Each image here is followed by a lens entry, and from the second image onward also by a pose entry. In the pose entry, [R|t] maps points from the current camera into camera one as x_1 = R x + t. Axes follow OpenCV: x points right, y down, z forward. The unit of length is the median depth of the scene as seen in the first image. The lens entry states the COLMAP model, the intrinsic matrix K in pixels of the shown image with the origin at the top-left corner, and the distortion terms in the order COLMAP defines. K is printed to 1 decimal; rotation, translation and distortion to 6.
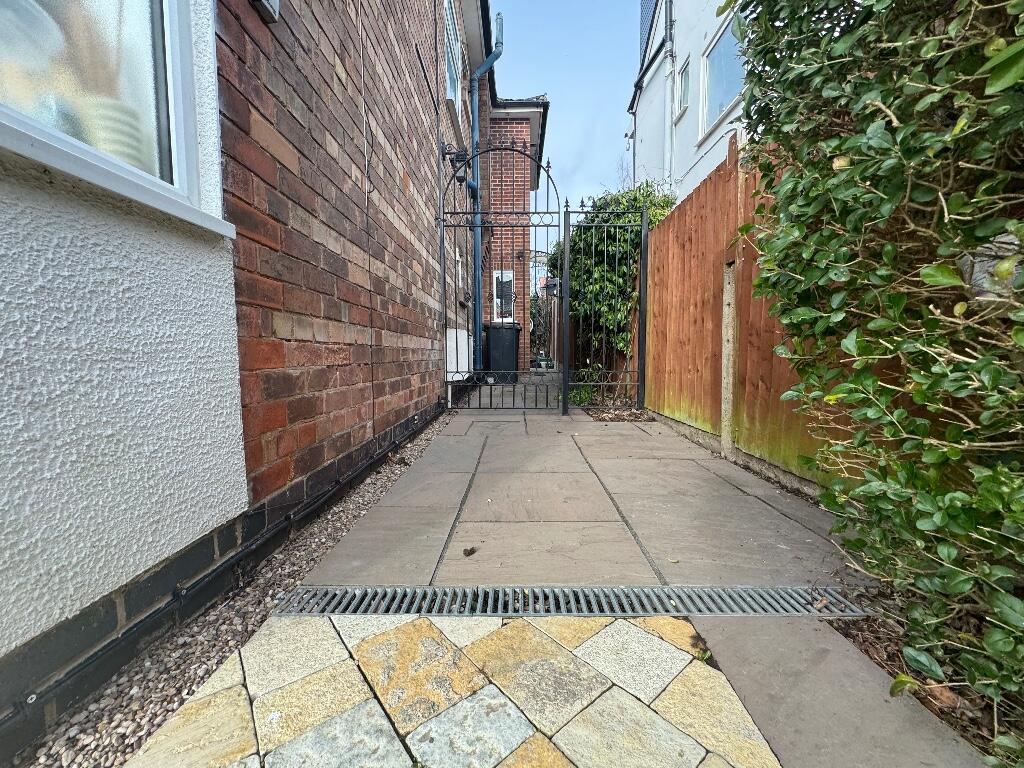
lens RADIAL K [[410.2, 0, 512.5], [0, 410.2, 382.3], [0, 0, 1]] dist [-0.002491, 0.000366]
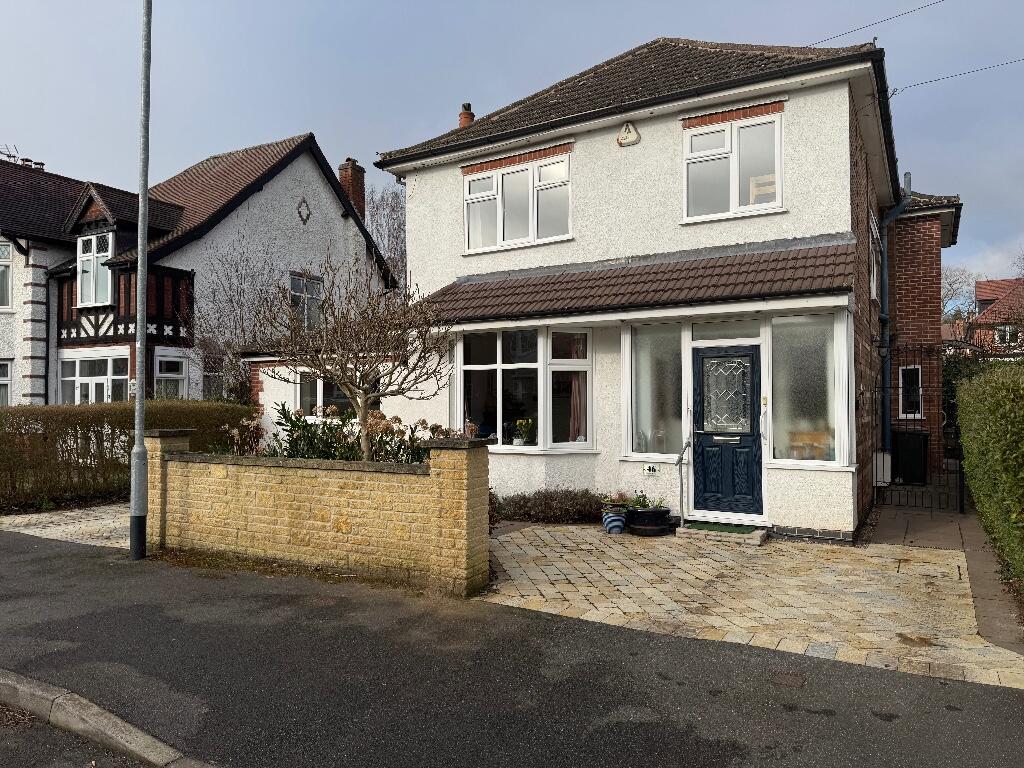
lens RADIAL K [[711.1, 0, 511.3], [0, 711.1, 387.1], [0, 0, 1]] dist [-0.000362, -0.000729]
pose [[0.868305, -0.000712, -0.496030, -0.005512], [-0.042482, 0.996218, -0.075794, -0.054702], [0.494208, 0.086884, 0.864991, -1.017128]]
